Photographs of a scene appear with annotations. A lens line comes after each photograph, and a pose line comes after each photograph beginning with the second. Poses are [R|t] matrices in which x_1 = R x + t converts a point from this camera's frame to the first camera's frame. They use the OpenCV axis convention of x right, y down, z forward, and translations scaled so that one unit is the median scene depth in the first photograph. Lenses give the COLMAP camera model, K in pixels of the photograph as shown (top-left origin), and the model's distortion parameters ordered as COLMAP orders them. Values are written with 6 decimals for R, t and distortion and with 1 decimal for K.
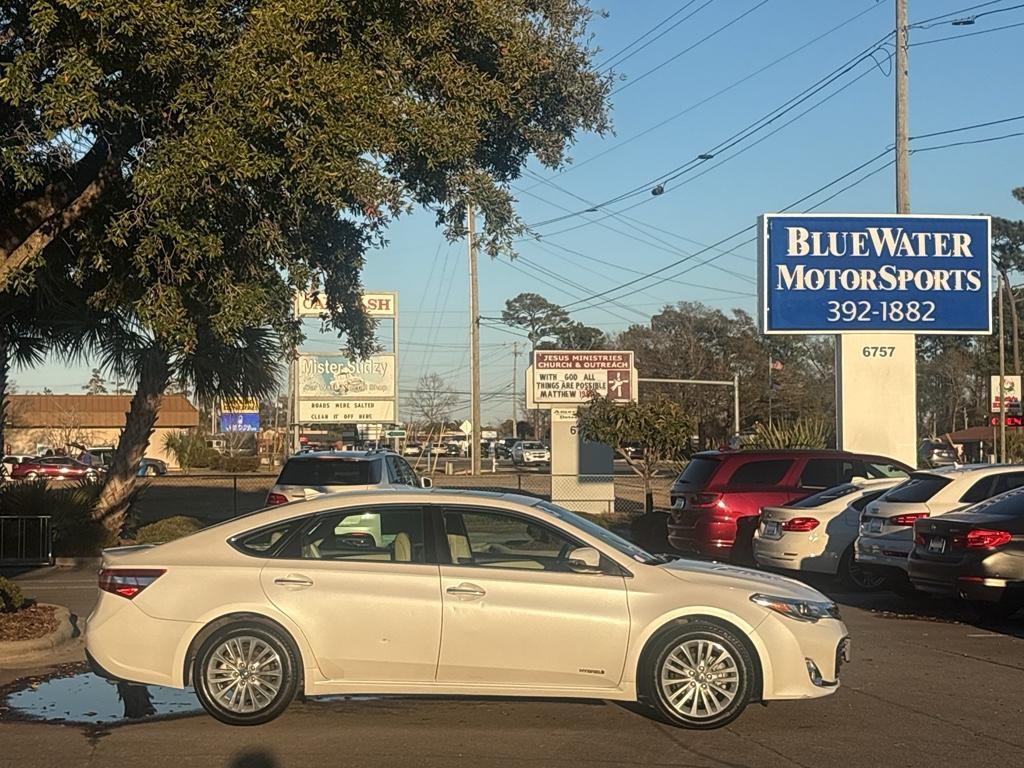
lens RADIAL K [[2197.9, 0, 512.0], [0, 2197.9, 384.0], [0, 0, 1]] dist [0.269053, -0.564197]
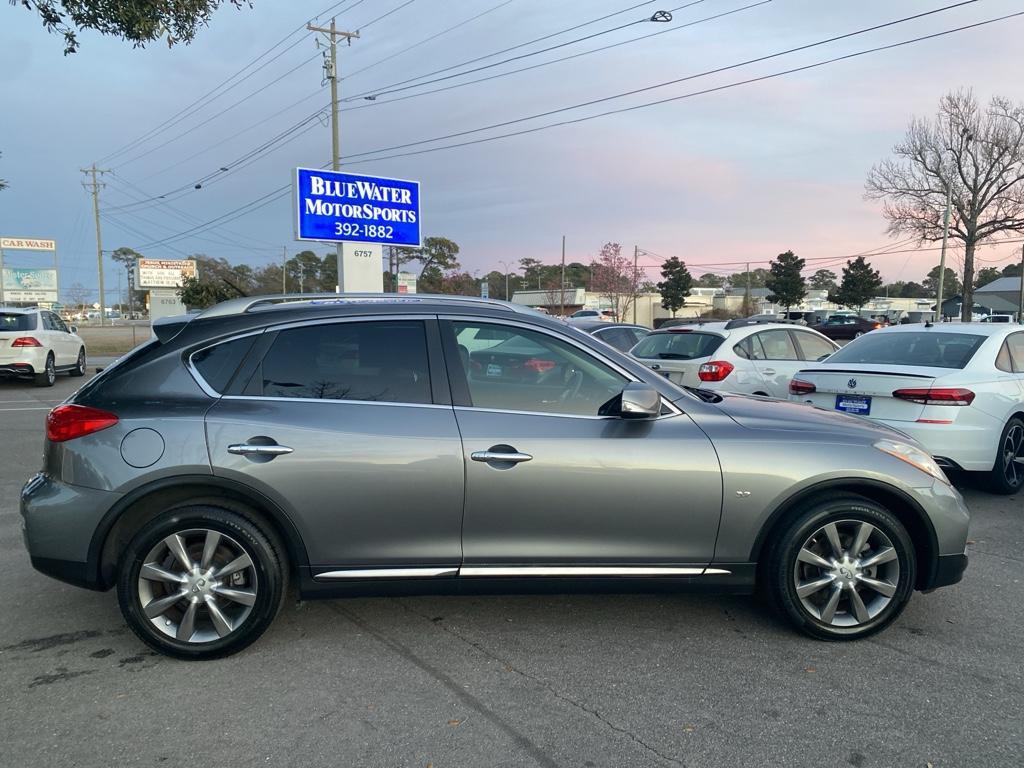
lens RADIAL K [[786.1, 0, 516.1], [0, 786.1, 386.1], [0, 0, 1]] dist [0.055657, -0.084897]
pose [[0.893966, -0.038296, 0.446495, -0.011062], [-0.013530, 0.993581, 0.112310, 0.018103], [-0.447930, -0.106442, 0.887710, 0.372181]]
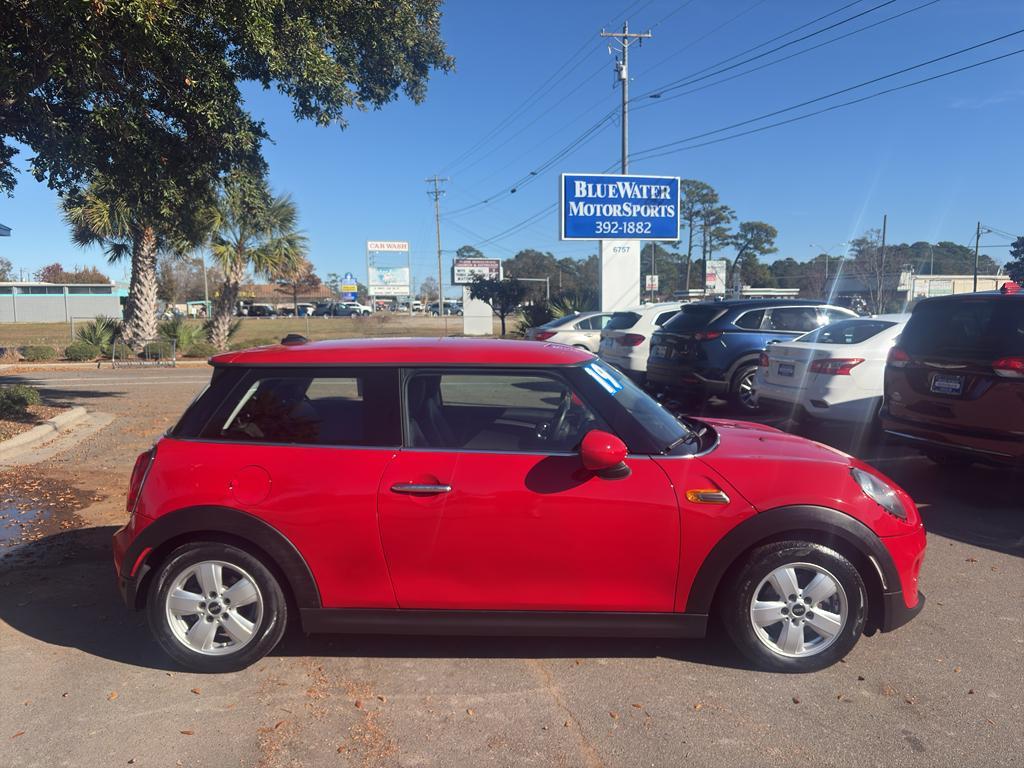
lens RADIAL K [[787.6, 0, 515.9], [0, 787.6, 387.2], [0, 0, 1]] dist [0.056557, -0.066848]
pose [[0.998116, -0.011975, 0.060178, 0.032585], [0.004029, 0.991445, 0.130464, 0.013898], [-0.061225, -0.129976, 0.989625, 0.318412]]
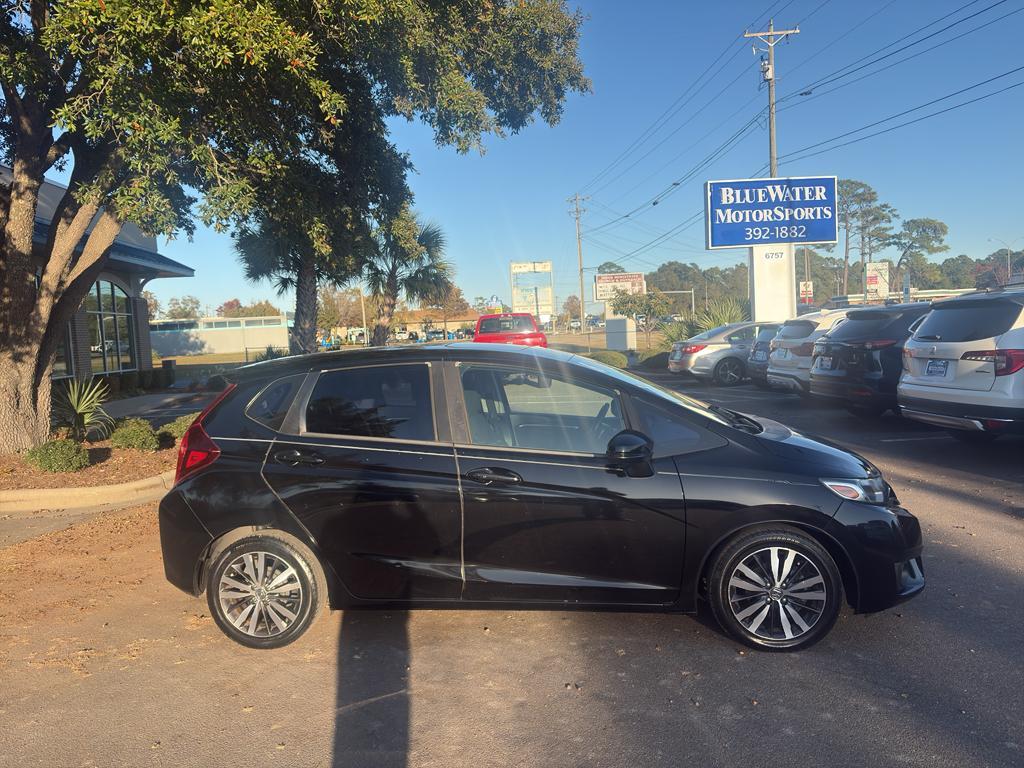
lens RADIAL K [[788.4, 0, 509.8], [0, 788.4, 380.5], [0, 0, 1]] dist [0.011249, 0.010712]
pose [[0.990925, -0.037699, -0.129020, 0.031387], [0.050302, 0.994122, 0.095865, 0.013998], [0.124648, -0.101485, 0.986997, 0.327853]]
